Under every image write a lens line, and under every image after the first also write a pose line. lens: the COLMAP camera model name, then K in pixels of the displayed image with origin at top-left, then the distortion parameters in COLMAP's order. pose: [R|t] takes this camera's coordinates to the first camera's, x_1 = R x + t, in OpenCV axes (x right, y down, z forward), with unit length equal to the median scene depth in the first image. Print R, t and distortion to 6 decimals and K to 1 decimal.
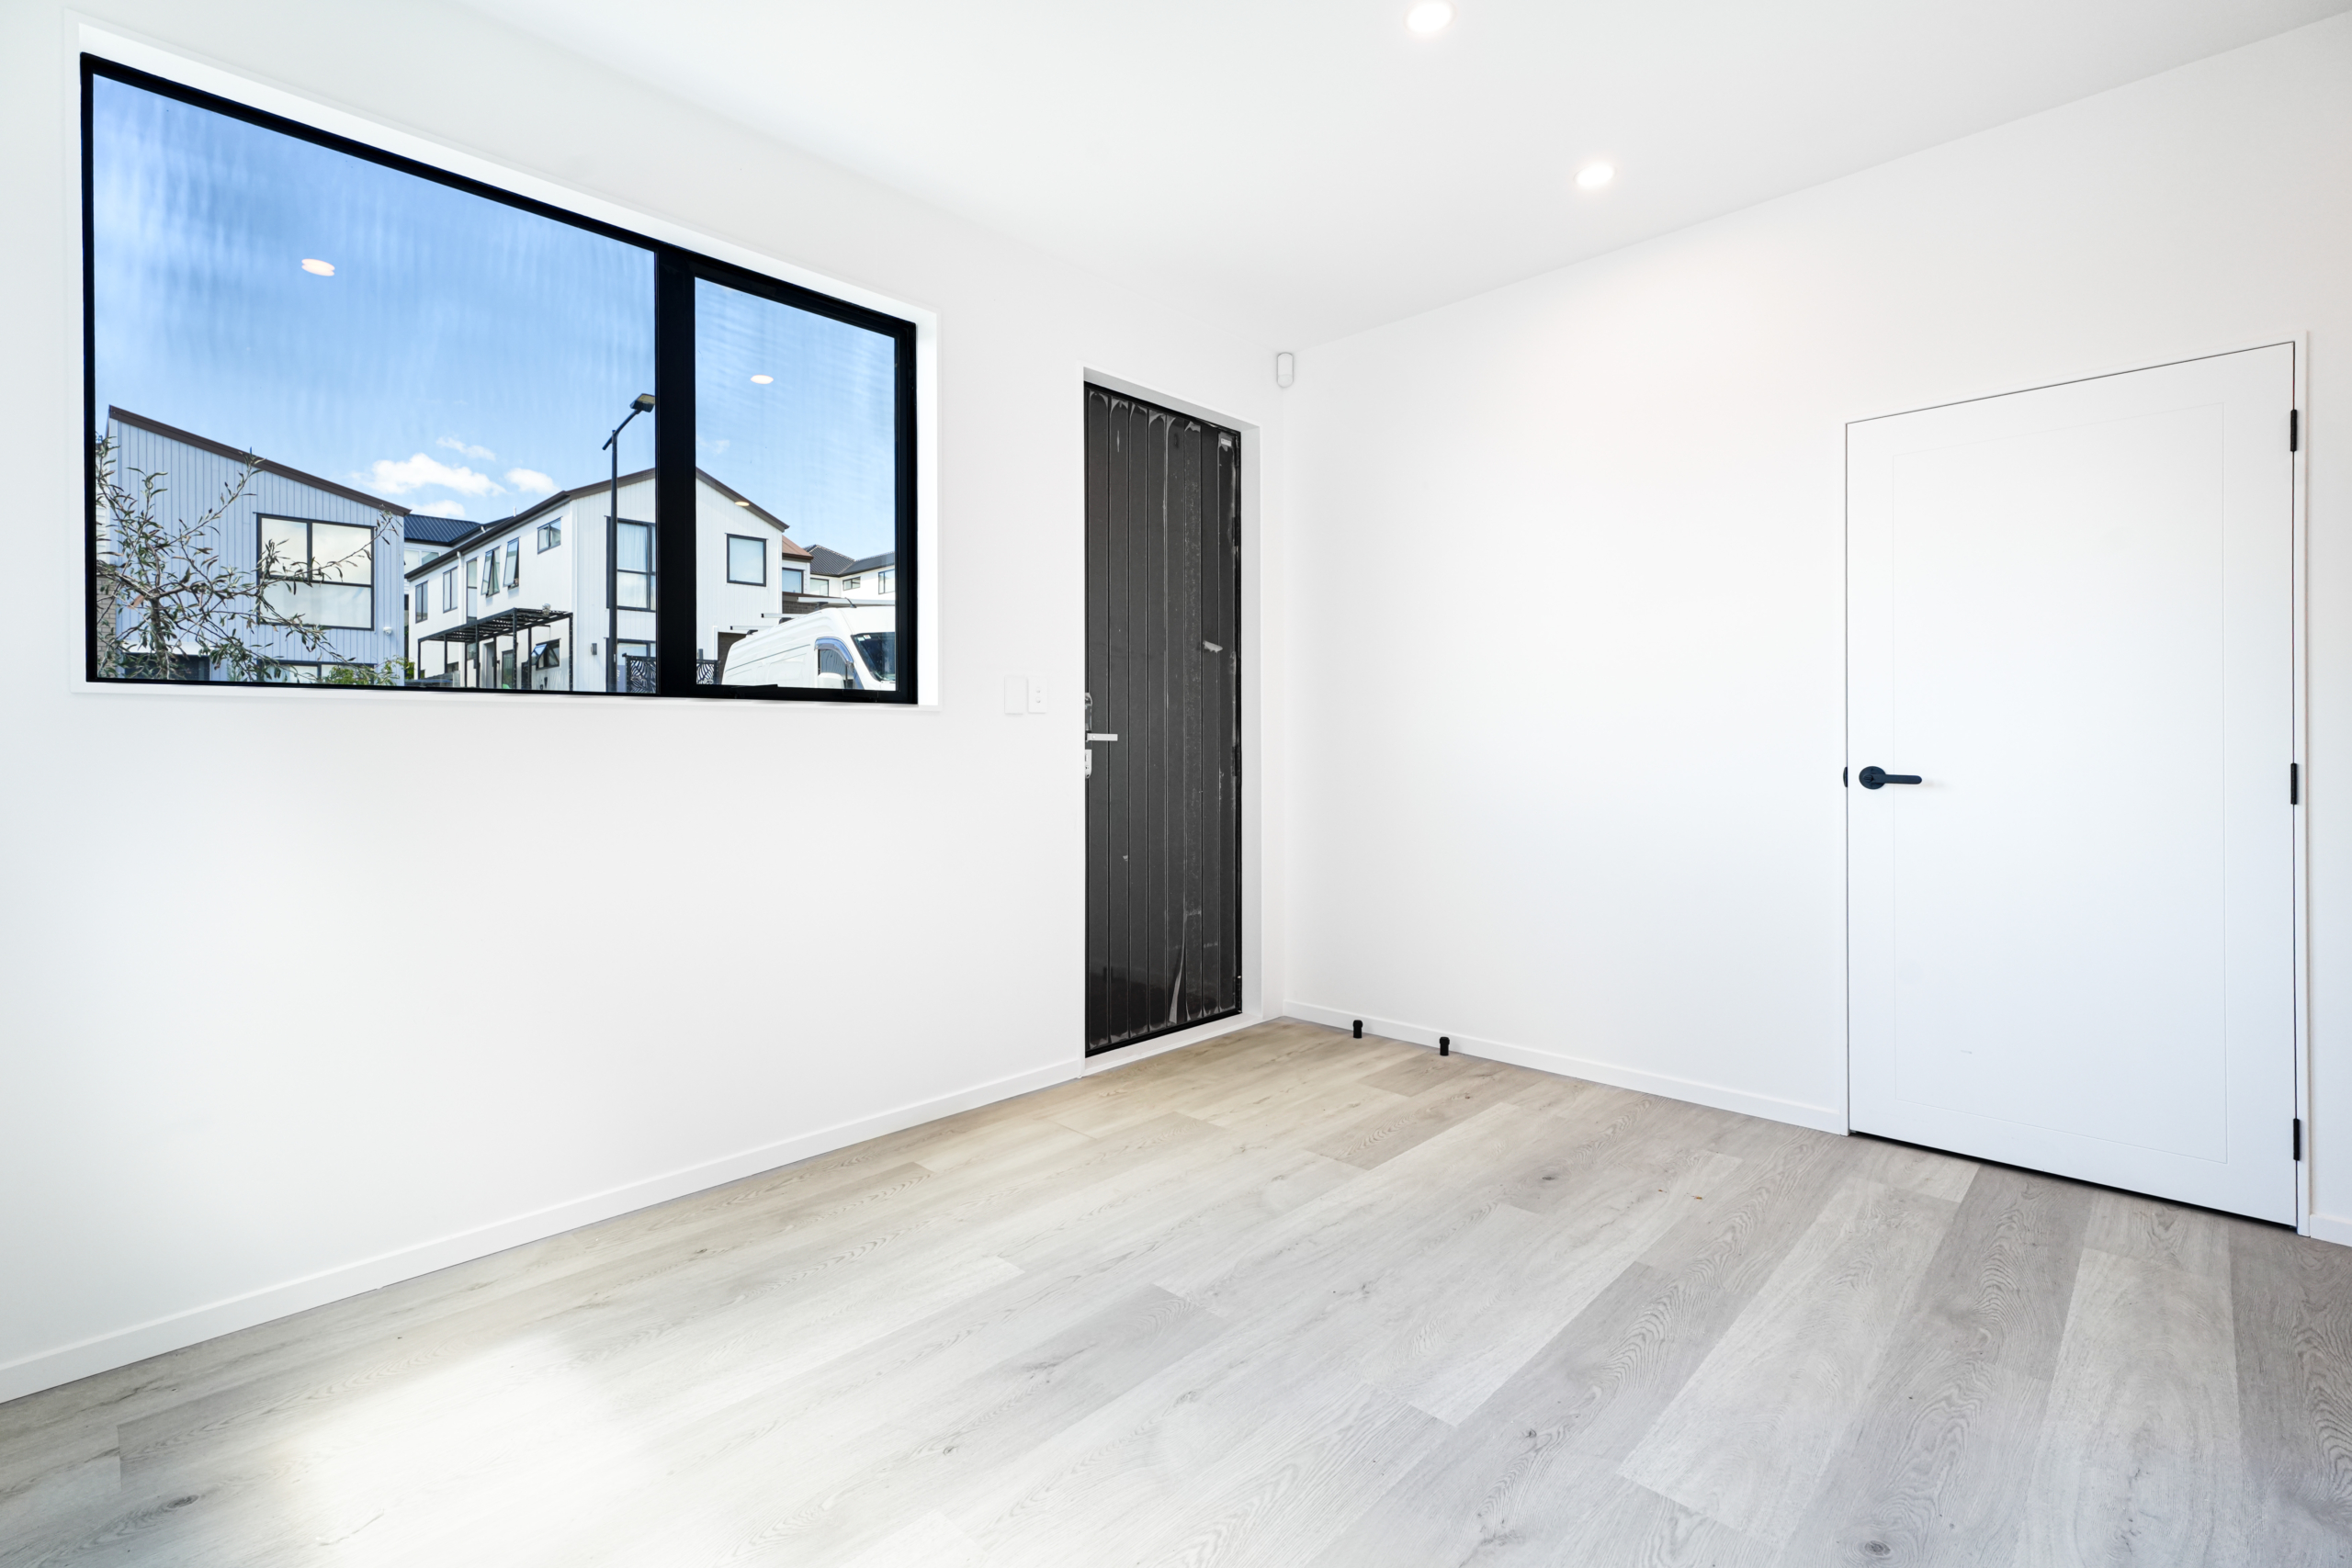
lens RADIAL K [[1053.0, 0, 1180.5], [0, 1053.0, 762.8], [0, 0, 1]] dist [-0.000279, 0.000027]
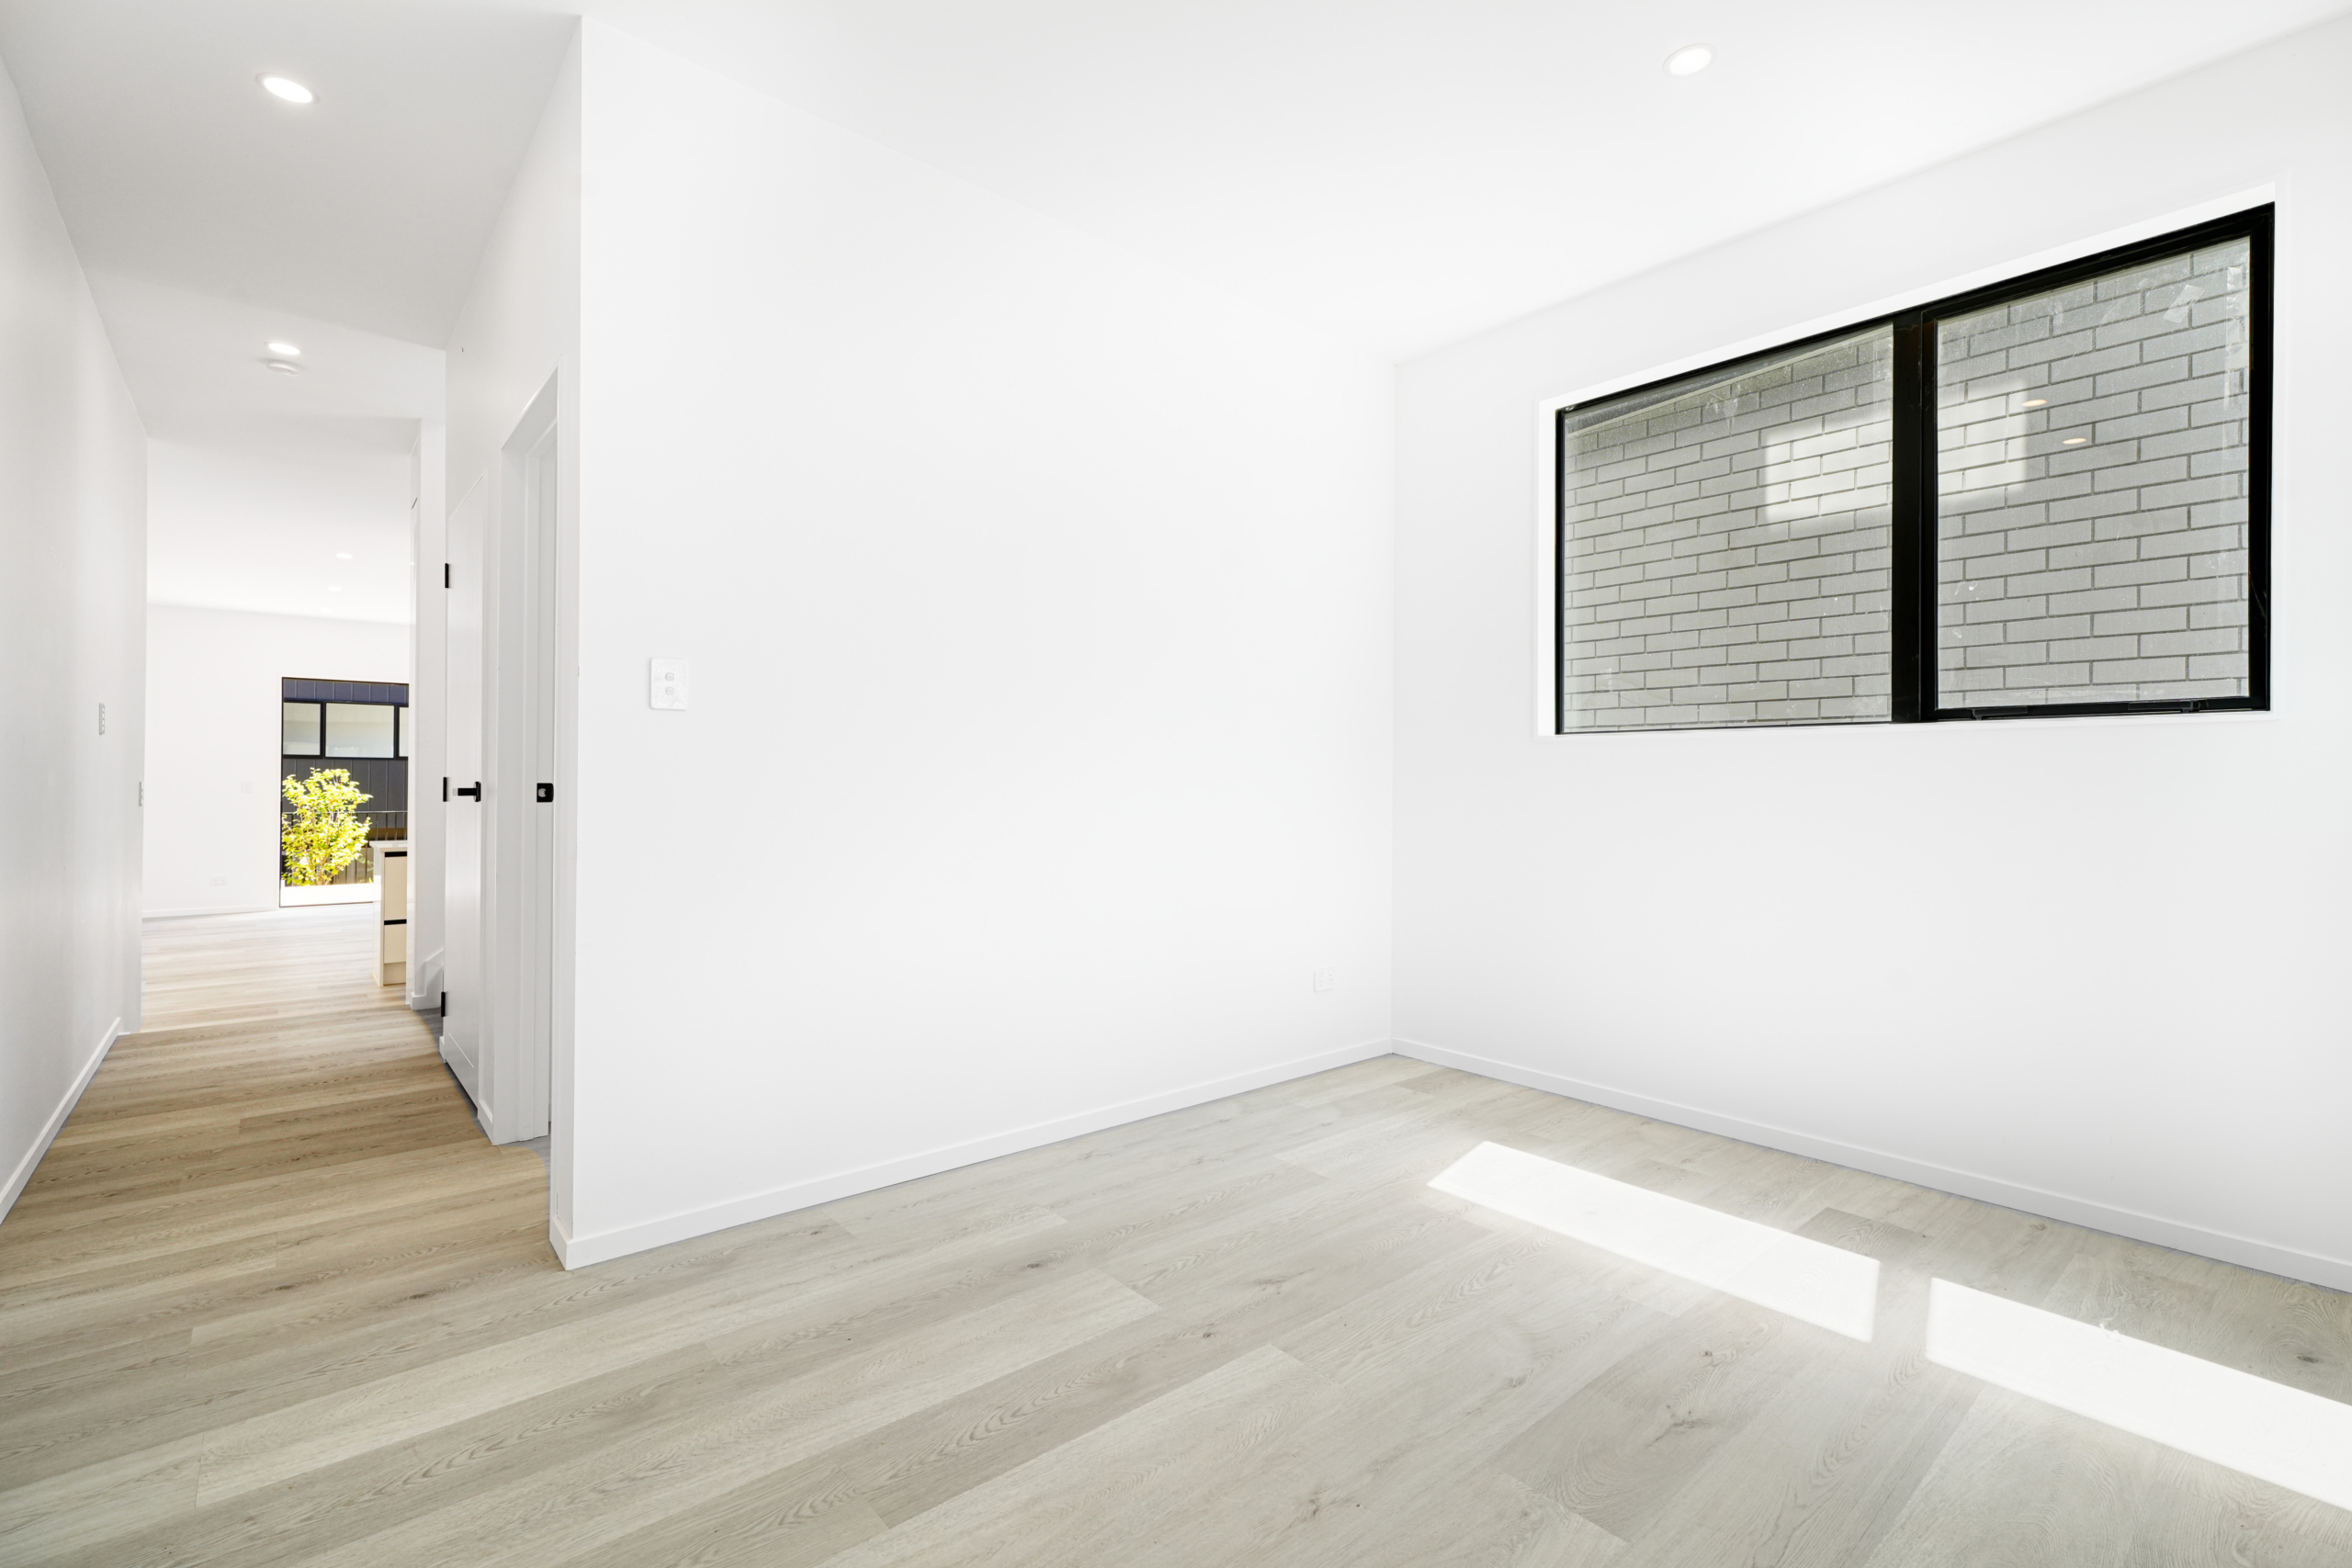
lens RADIAL K [[1053.0, 0, 1180.5], [0, 1053.0, 762.8], [0, 0, 1]] dist [-0.000279, 0.000027]
pose [[-0.995438, -0.000411, 0.095411, 0.225233], [-0.000492, 1.000000, -0.000829, -0.006480], [-0.095410, -0.000872, -0.995438, 1.963800]]
